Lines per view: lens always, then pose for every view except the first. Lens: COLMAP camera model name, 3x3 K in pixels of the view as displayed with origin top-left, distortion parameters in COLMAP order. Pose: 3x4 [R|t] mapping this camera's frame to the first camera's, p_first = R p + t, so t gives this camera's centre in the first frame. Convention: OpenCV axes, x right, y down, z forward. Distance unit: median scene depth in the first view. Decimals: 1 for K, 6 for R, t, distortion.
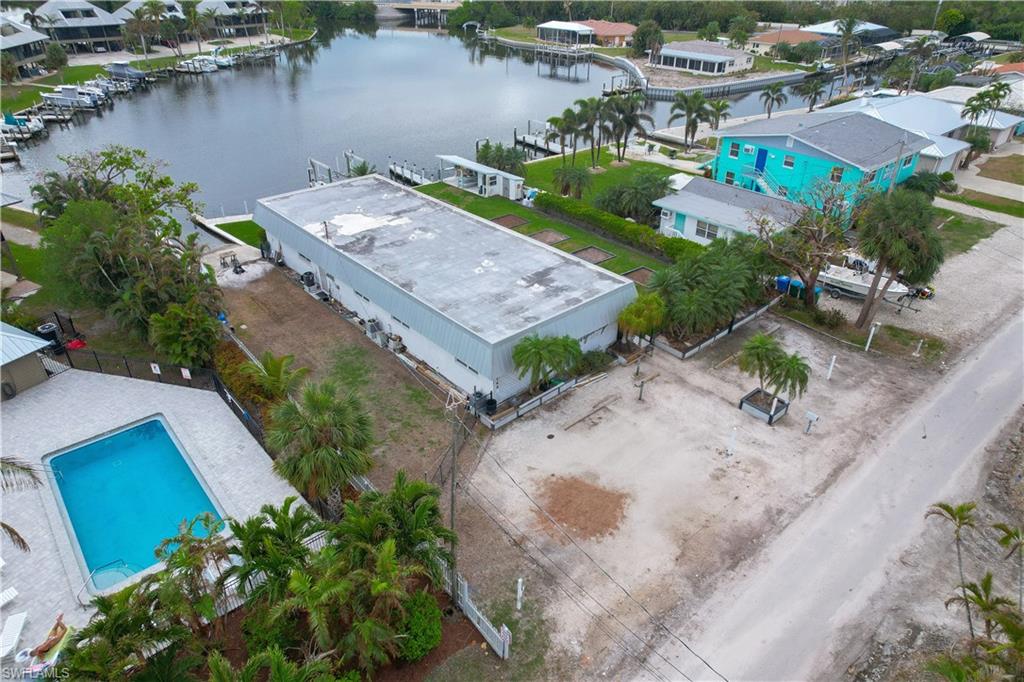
lens RADIAL K [[645.2, 0, 512.1], [0, 645.2, 346.1], [0, 0, 1]] dist [-0.040752, 0.042463]
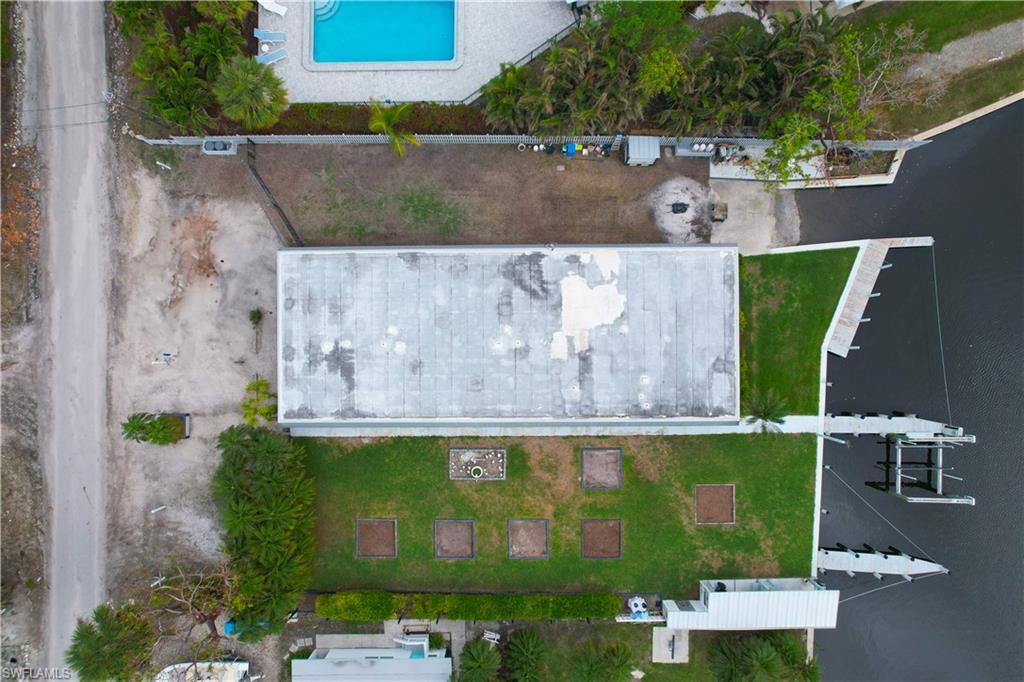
lens RADIAL K [[648.6, 0, 512.1], [0, 648.6, 353.3], [0, 0, 1]] dist [-0.039532, 0.041425]
pose [[-0.656687, 0.754029, 0.014209, -0.135455], [-0.378177, -0.345540, 0.858827, -0.901461], [0.652491, 0.558607, 0.512068, 0.511986]]
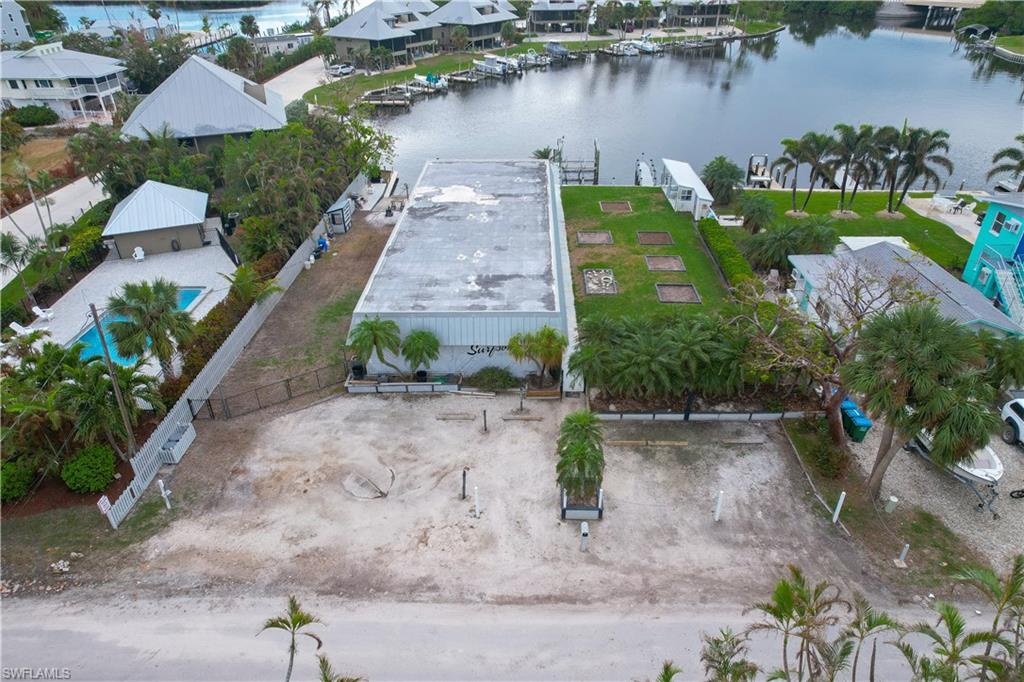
lens RADIAL K [[675.9, 0, 518.4], [0, 675.9, 340.0], [0, 0, 1]] dist [-0.063946, 0.080327]
pose [[0.738239, 0.333520, -0.586317, 0.559322], [-0.342482, 0.934169, 0.100169, -0.109943], [0.581128, 0.126854, 0.803865, 0.183800]]
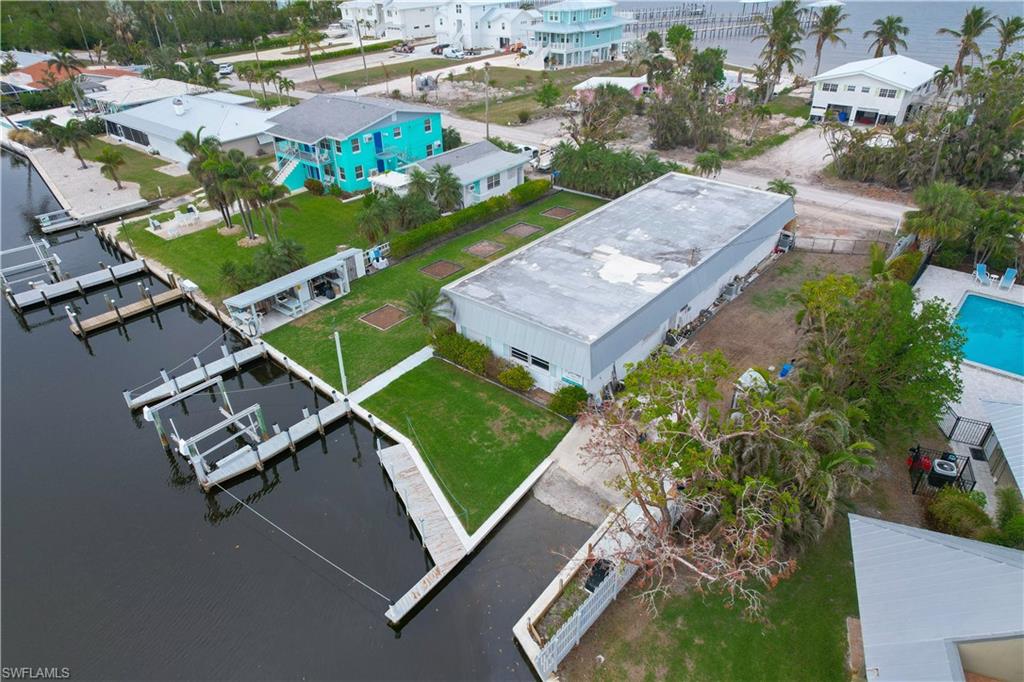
lens RADIAL K [[645.2, 0, 512.1], [0, 645.2, 346.1], [0, 0, 1]] dist [-0.040752, 0.042463]
pose [[-0.145979, -0.527448, 0.836952, -0.994979], [0.534217, 0.670032, 0.515431, -0.645294], [-0.832648, 0.522356, 0.183961, 0.999963]]
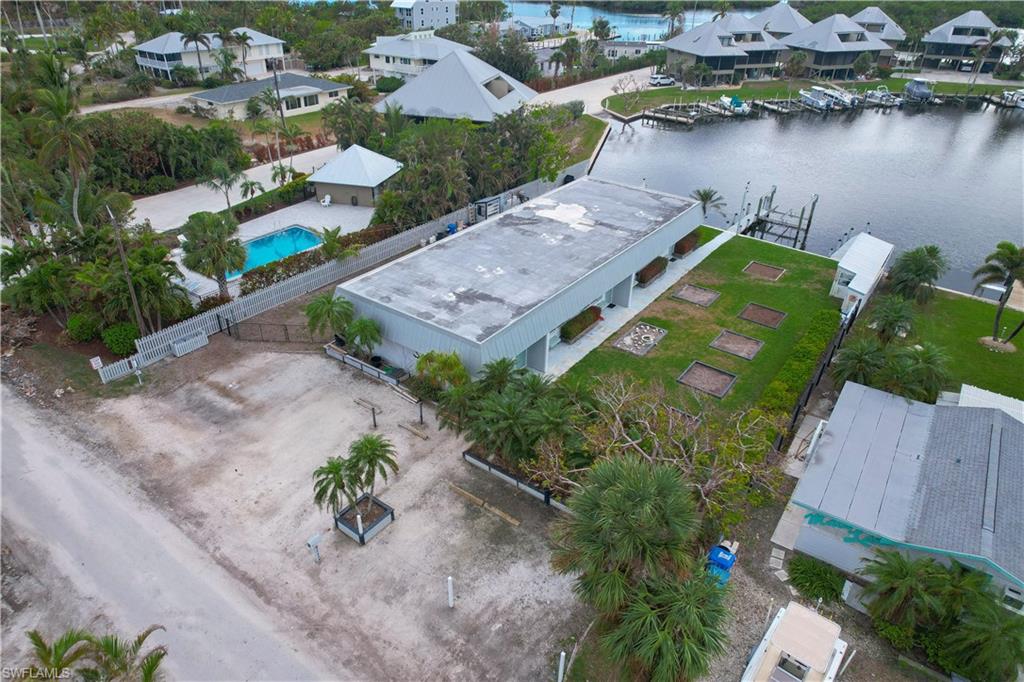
lens RADIAL K [[658.8, 0, 512.0], [0, 658.8, 341.0], [0, 0, 1]] dist [-0.072621, 0.086927]
pose [[0.217097, 0.500765, -0.837916, 0.740661], [-0.529031, 0.781753, 0.330133, -0.331176], [0.820363, 0.371613, 0.434637, 0.521641]]
